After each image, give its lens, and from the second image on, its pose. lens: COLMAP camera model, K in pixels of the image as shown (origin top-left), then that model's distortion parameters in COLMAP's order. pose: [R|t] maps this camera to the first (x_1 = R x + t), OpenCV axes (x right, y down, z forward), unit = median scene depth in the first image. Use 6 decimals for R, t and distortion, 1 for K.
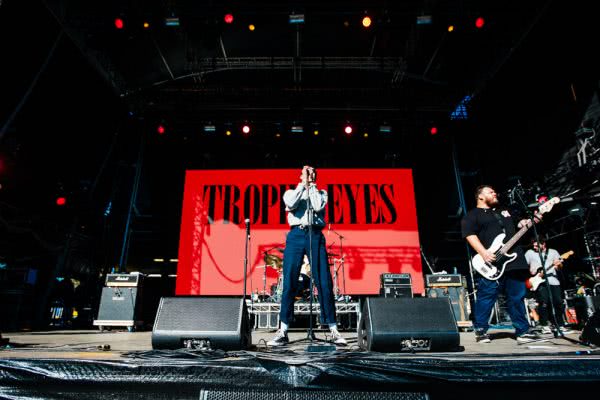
lens RADIAL K [[243.4, 0, 332.2], [0, 243.4, 204.3], [0, 0, 1]] dist [-0.000191, 0.000032]
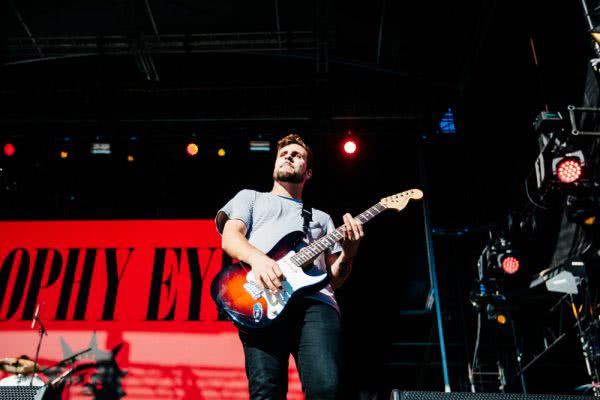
lens RADIAL K [[449.8, 0, 300.0], [0, 449.8, 200.0], [0, 0, 1]] dist [0.000452, 0.000642]
pose [[0.999440, 0.002087, -0.033406, 0.365780], [-0.008237, 0.982698, -0.185033, -0.001907], [0.032442, 0.185205, 0.982164, -0.018153]]
